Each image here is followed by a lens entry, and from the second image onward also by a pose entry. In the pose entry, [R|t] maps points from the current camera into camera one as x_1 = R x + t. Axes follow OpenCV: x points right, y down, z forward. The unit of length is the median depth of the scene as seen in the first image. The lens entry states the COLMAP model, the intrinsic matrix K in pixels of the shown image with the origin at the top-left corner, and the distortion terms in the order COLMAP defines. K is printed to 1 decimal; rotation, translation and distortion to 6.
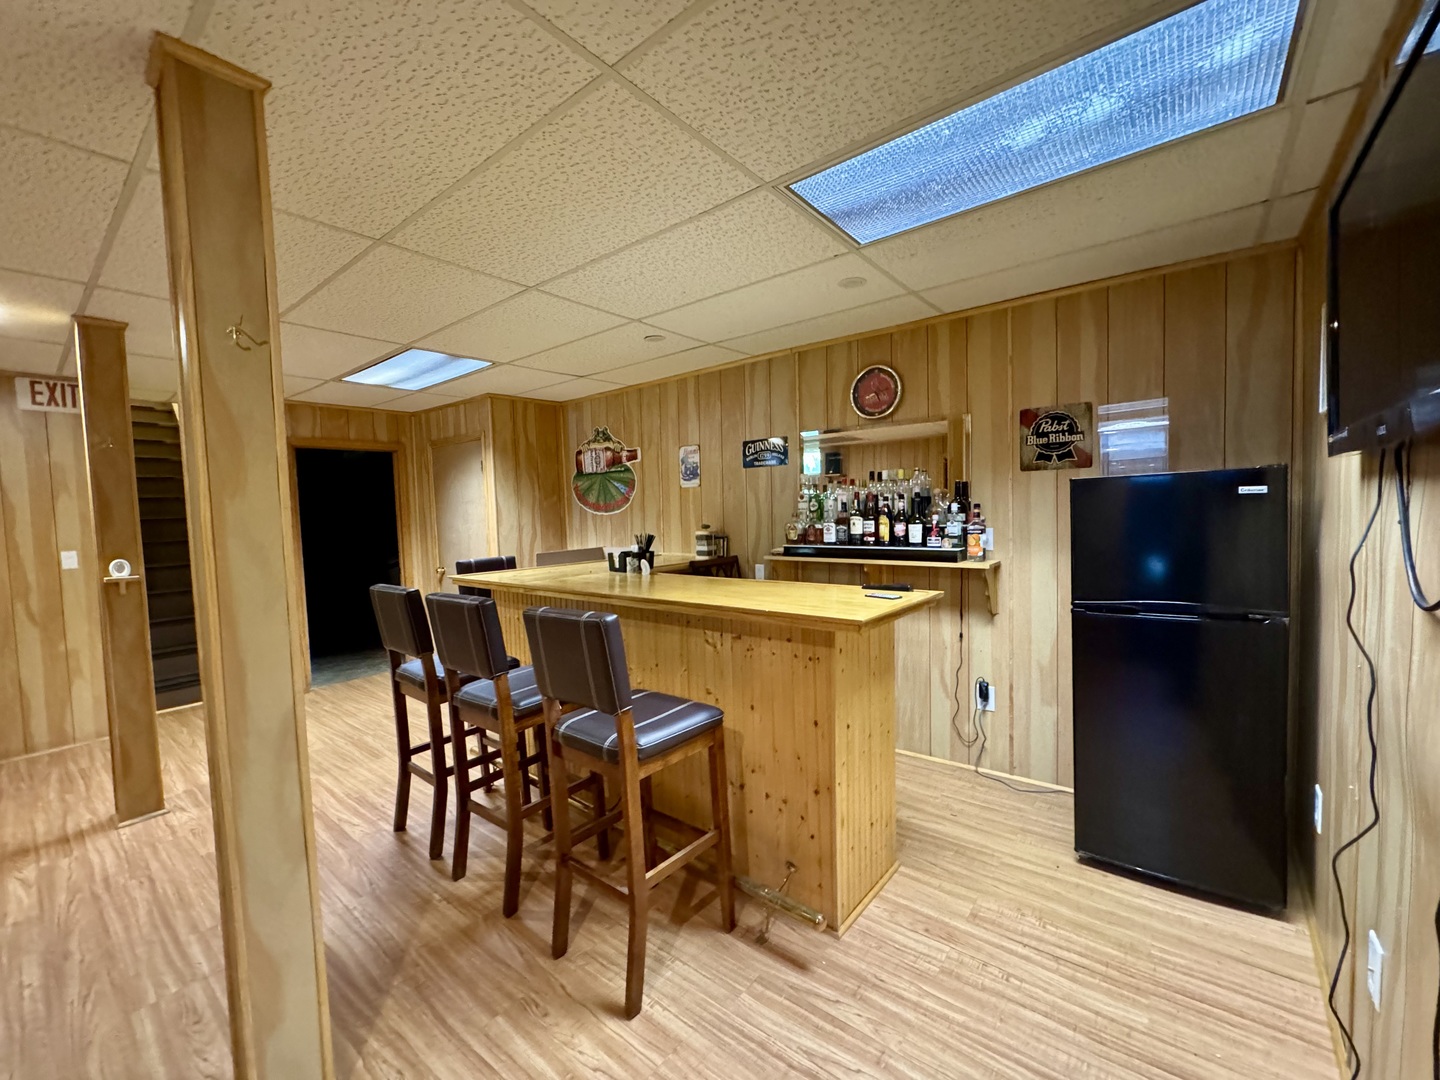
lens RADIAL K [[576.6, 0, 719.8], [0, 576.6, 536.0], [0, 0, 1]] dist [-0.001418, -0.000142]
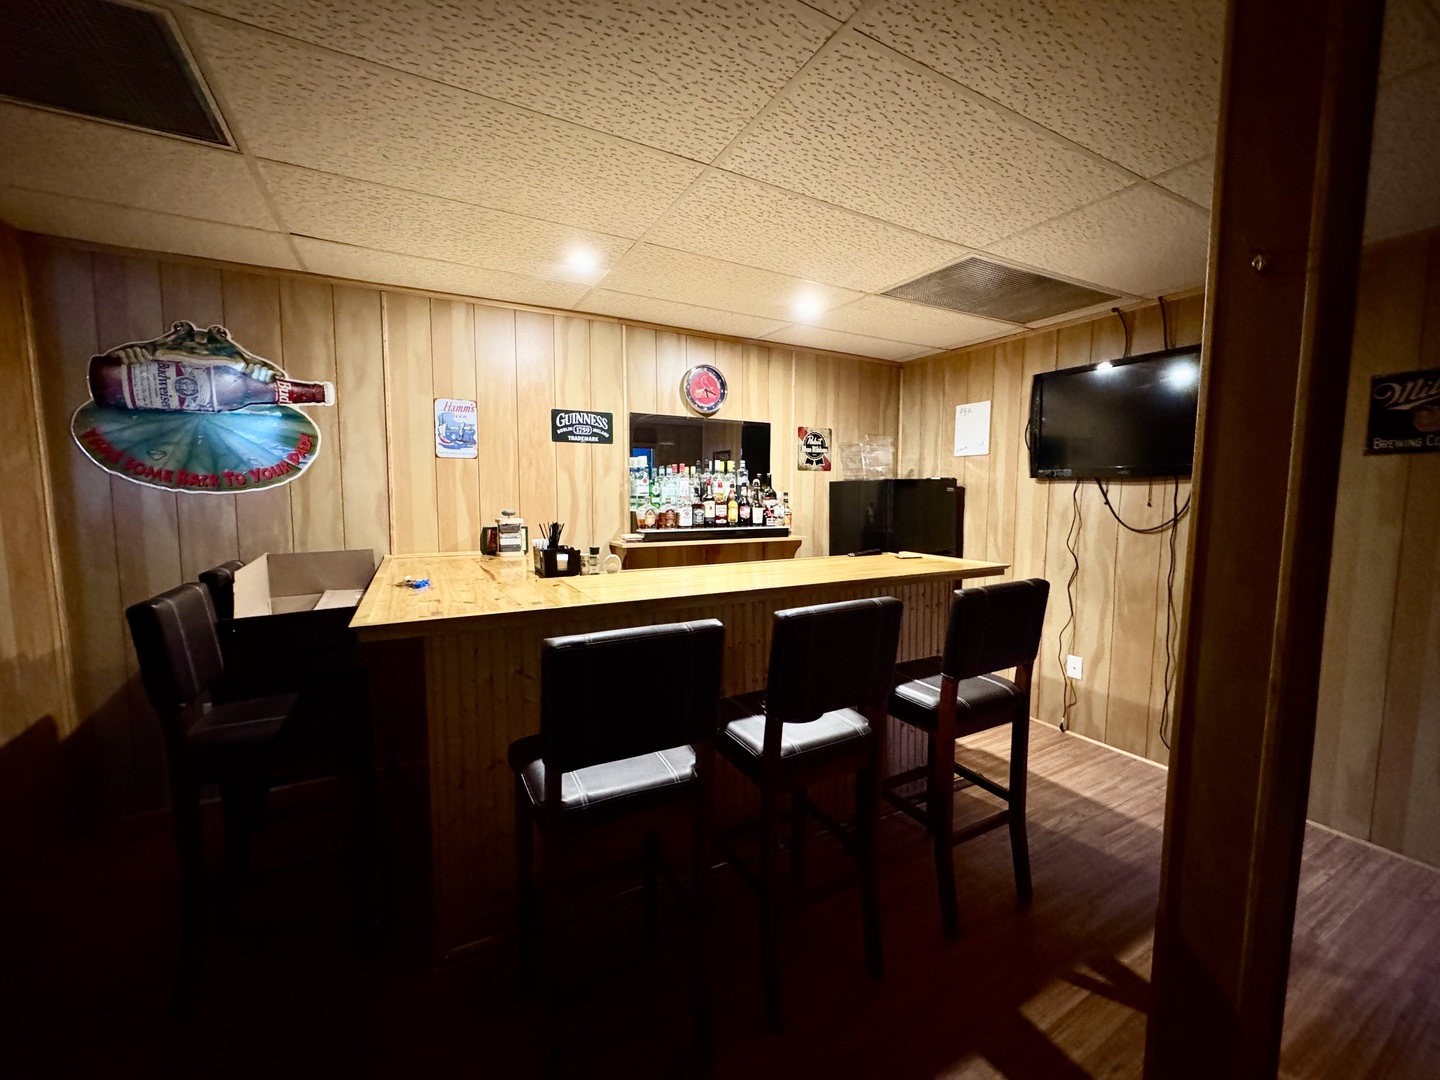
lens RADIAL K [[576.6, 0, 719.8], [0, 576.6, 536.0], [0, 0, 1]] dist [-0.001418, -0.000142]
pose [[0.388695, -0.044460, 0.920293, -0.745622], [0.029239, 0.998927, 0.035909, -0.006731], [-0.920902, 0.012951, 0.389578, 0.549190]]
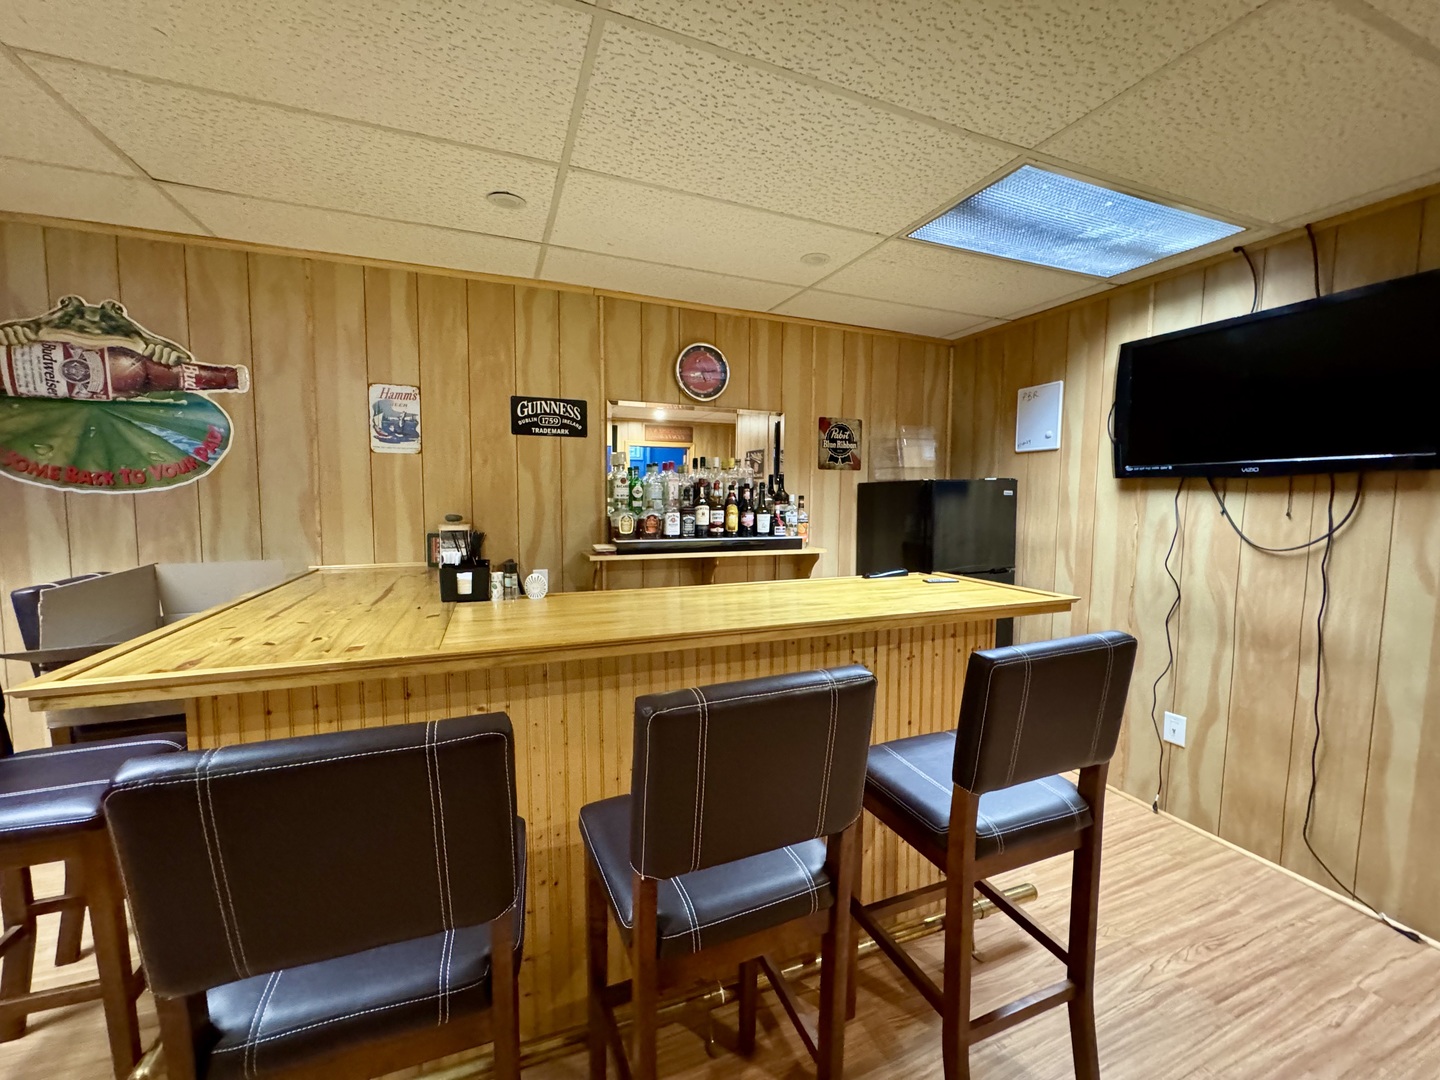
lens RADIAL K [[576.6, 0, 719.8], [0, 576.6, 536.0], [0, 0, 1]] dist [-0.001418, -0.000142]
pose [[0.490915, -0.033139, 0.870577, -0.531705], [0.020145, 0.999441, 0.026685, -0.009665], [-0.870975, 0.004438, 0.491308, 0.520843]]
